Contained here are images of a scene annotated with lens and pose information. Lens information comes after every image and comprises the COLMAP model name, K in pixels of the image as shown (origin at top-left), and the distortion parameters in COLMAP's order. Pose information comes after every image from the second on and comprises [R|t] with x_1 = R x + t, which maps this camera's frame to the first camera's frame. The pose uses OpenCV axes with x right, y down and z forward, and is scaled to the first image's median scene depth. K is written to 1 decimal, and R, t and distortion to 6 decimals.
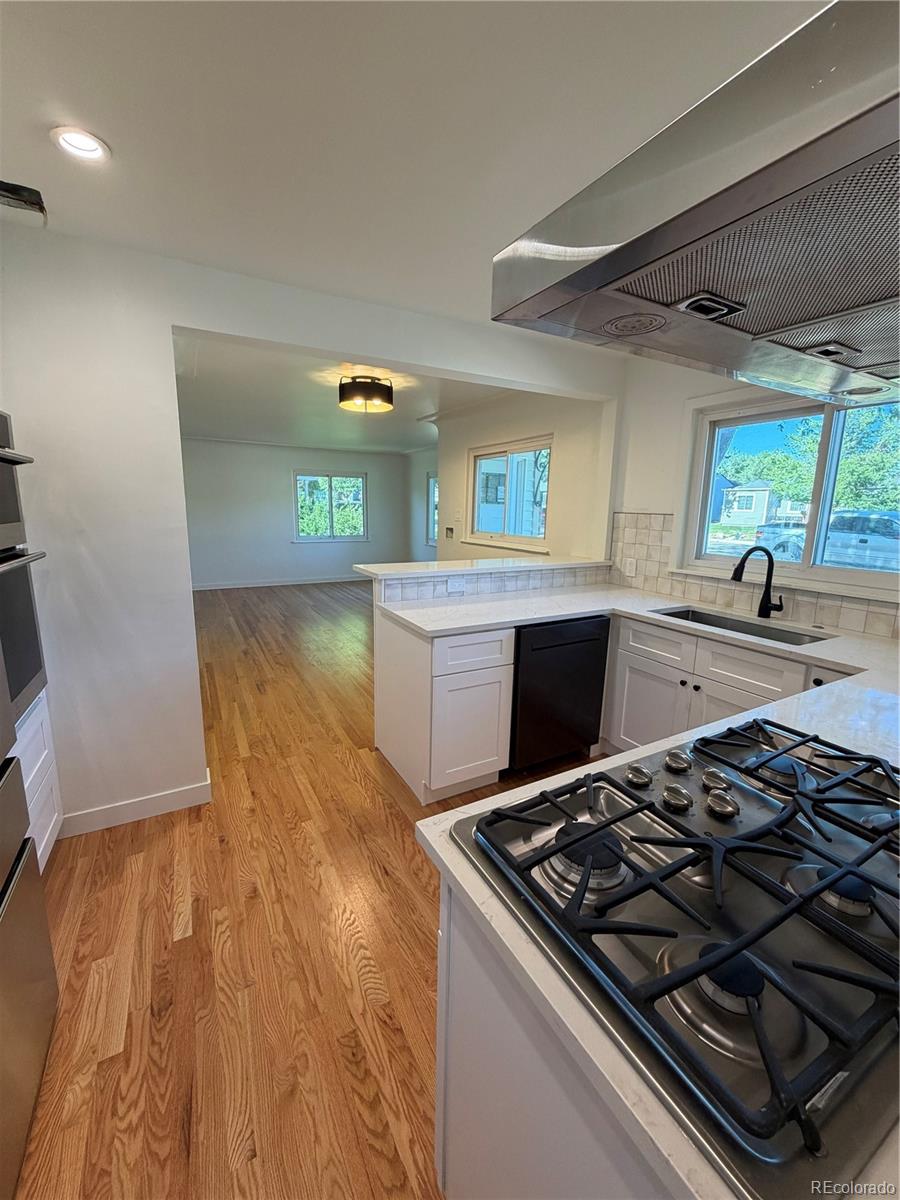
lens RADIAL K [[477.5, 0, 450.5], [0, 477.5, 596.1], [0, 0, 1]] dist [-0.000676, 0.000237]
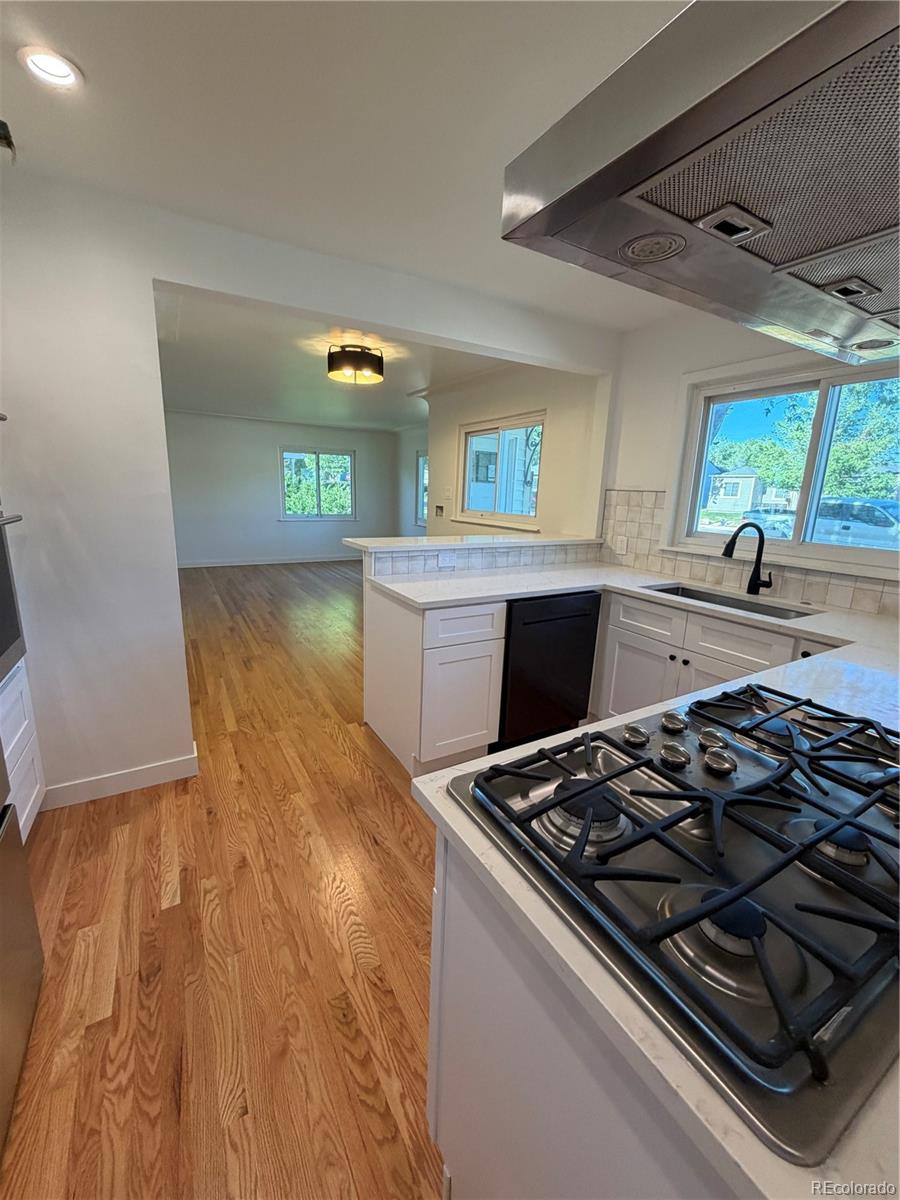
lens RADIAL K [[477.5, 0, 450.5], [0, 477.5, 596.1], [0, 0, 1]] dist [-0.000676, 0.000237]
pose [[0.999616, 0.009148, 0.026153, -0.007492], [-0.010044, 0.999360, 0.034334, 0.021261], [-0.025822, -0.034583, 0.999068, 0.010241]]
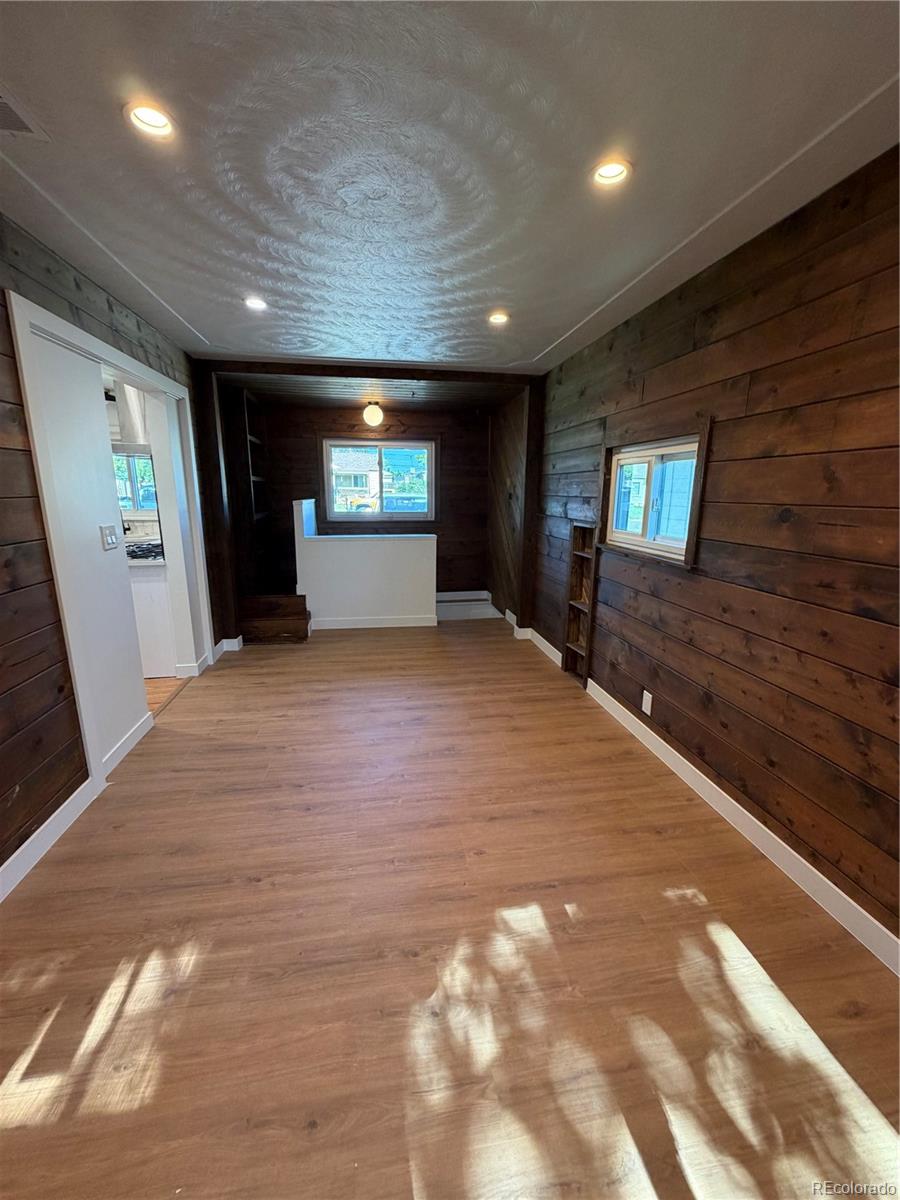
lens RADIAL K [[477.5, 0, 449.0], [0, 477.5, 602.8], [0, 0, 1]] dist [-0.000676, 0.000237]
pose [[0.336805, -0.231235, 0.912739, -0.941588], [0.172479, 0.968124, 0.181621, 0.212503], [-0.925642, 0.096257, 0.365953, -1.191820]]
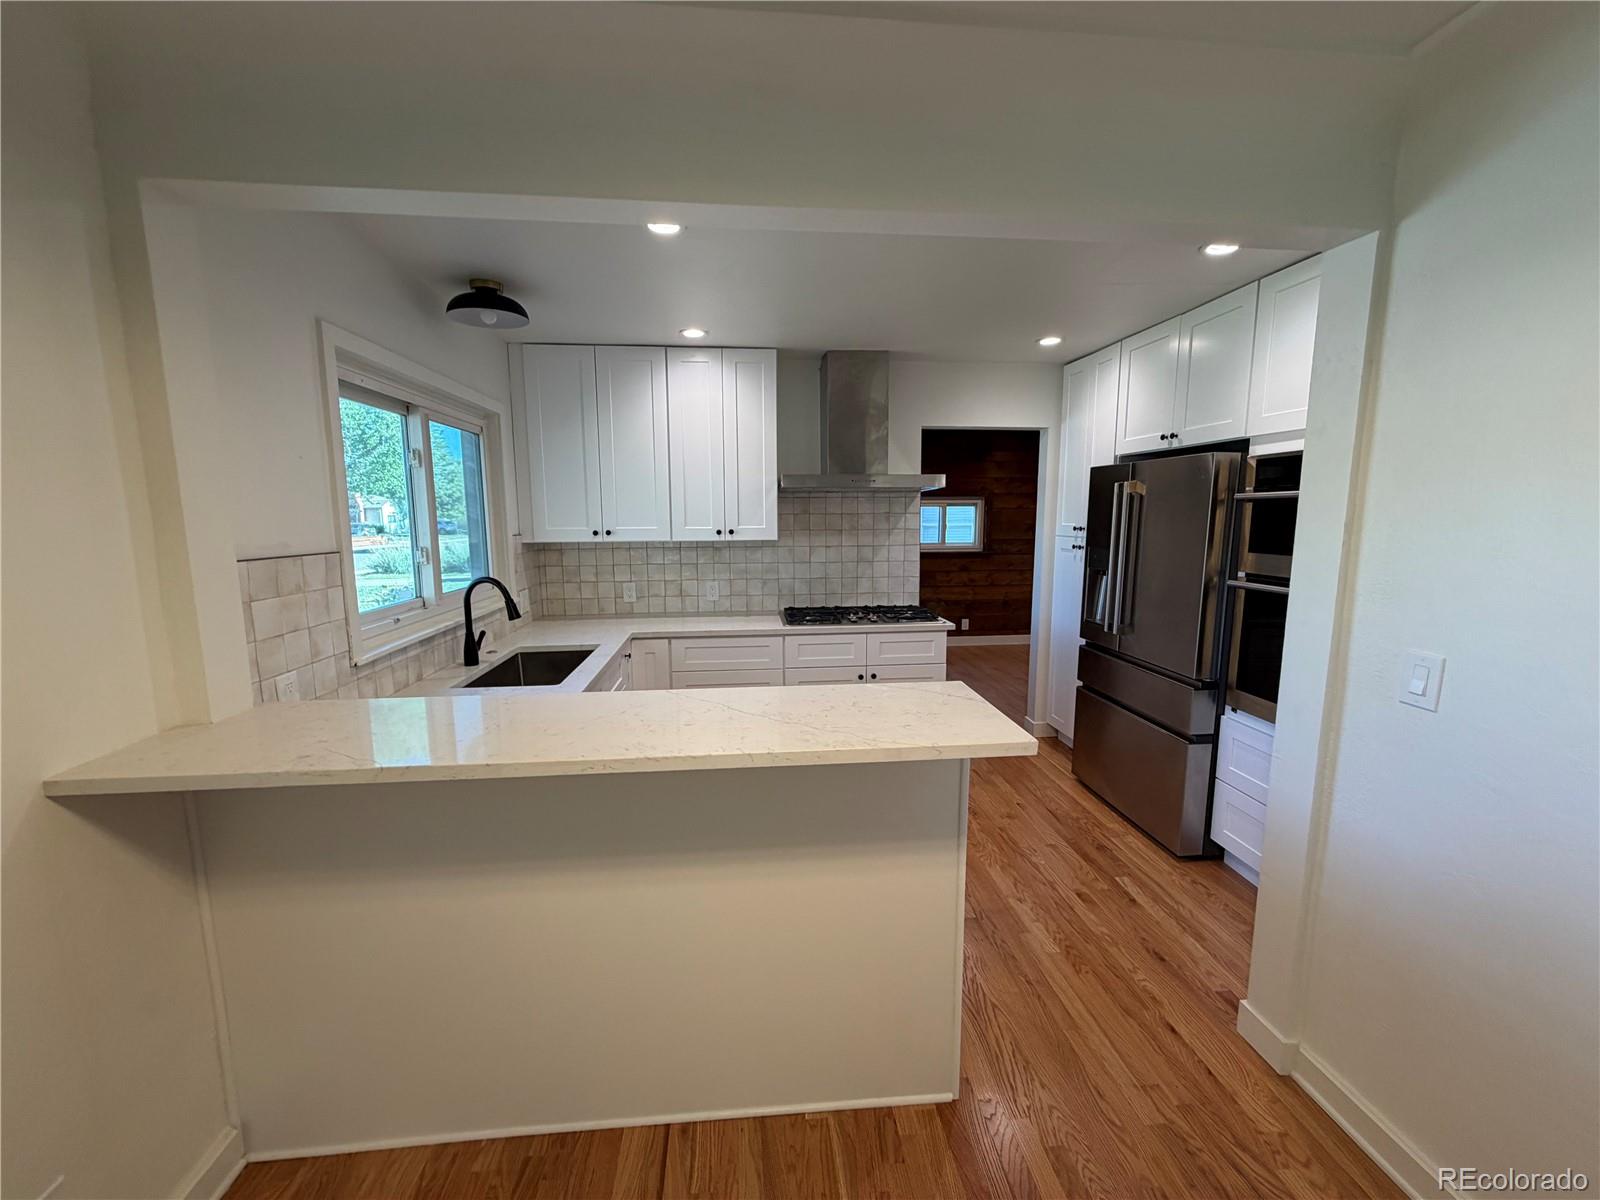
lens RADIAL K [[636.7, 0, 798.4], [0, 636.7, 599.7], [0, 0, 1]] dist [-0.000676, 0.000237]
pose [[-0.914923, -0.066875, 0.398050, -0.270259], [0.064005, 0.949663, 0.306666, -0.360524], [-0.398521, 0.306053, -0.864588, 1.710556]]
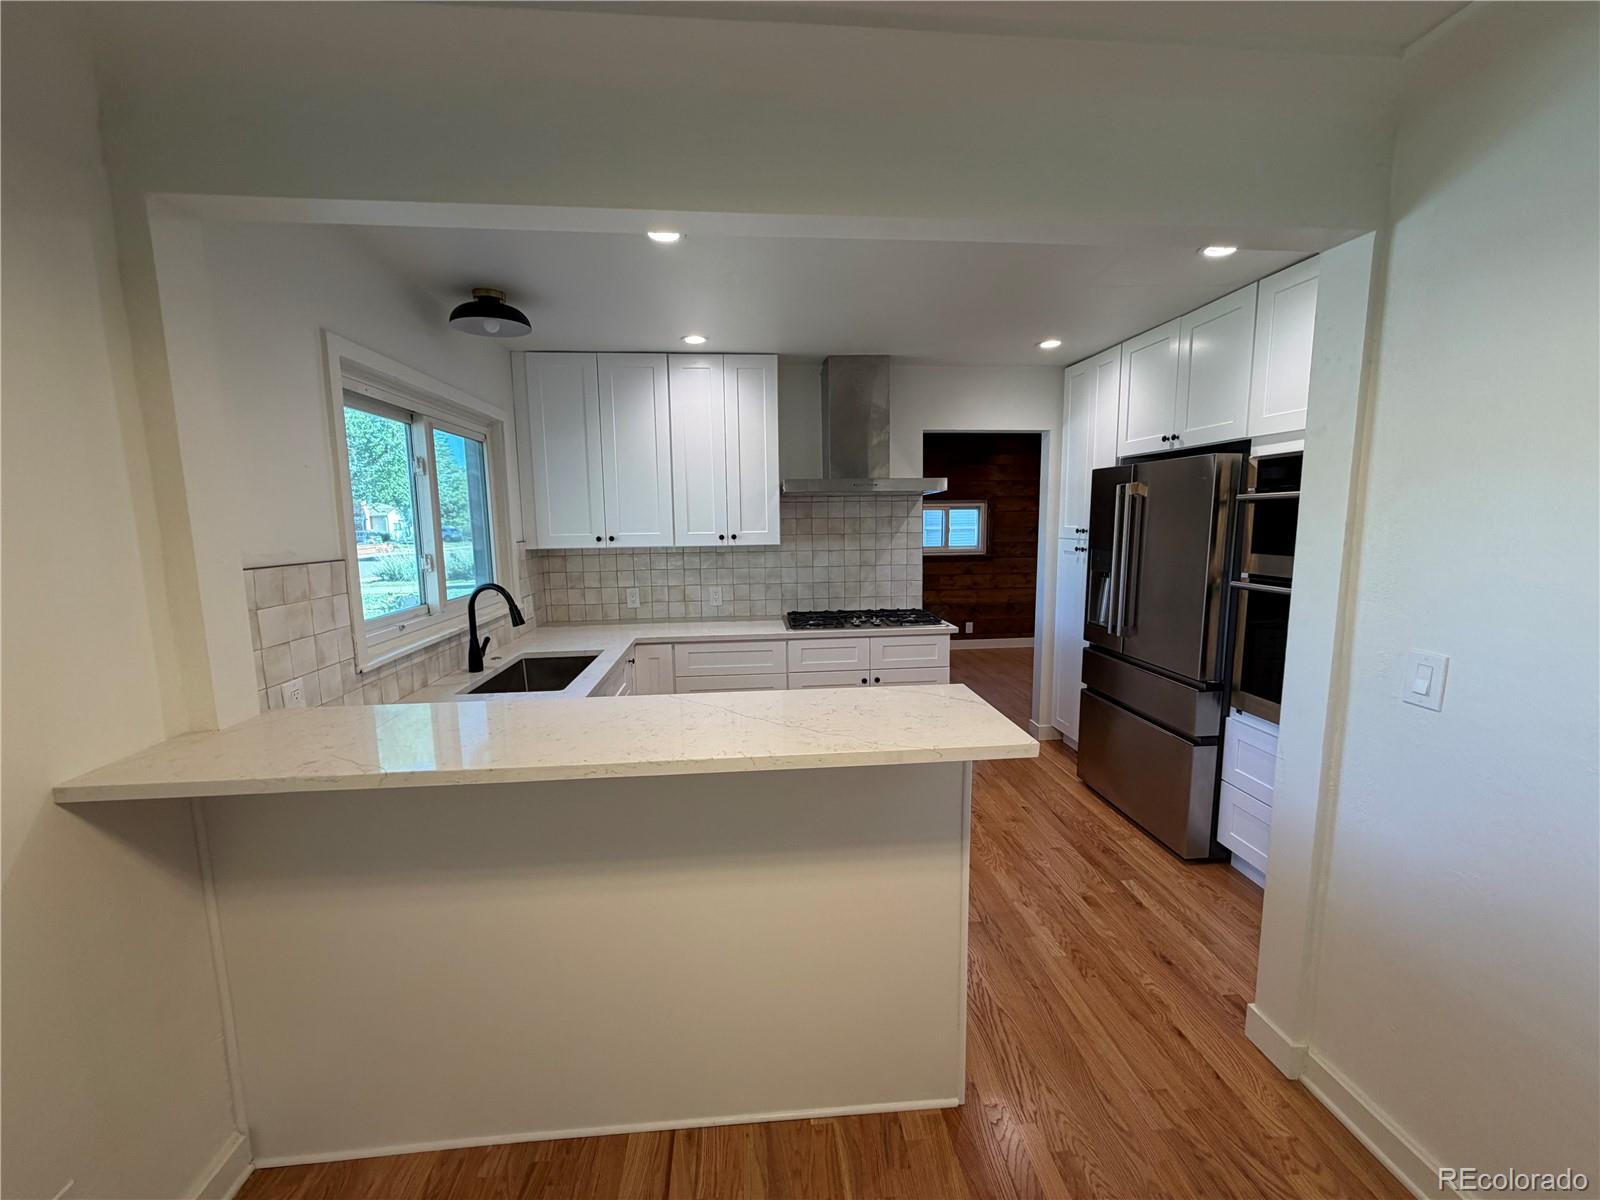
lens RADIAL K [[636.7, 0, 797.9], [0, 636.7, 600.3], [0, 0, 1]] dist [-0.000676, 0.000237]
pose [[-0.912455, -0.057682, 0.405092, -0.273747], [0.073078, 0.951123, 0.300040, -0.360400], [-0.402599, 0.303376, -0.863642, 1.711513]]
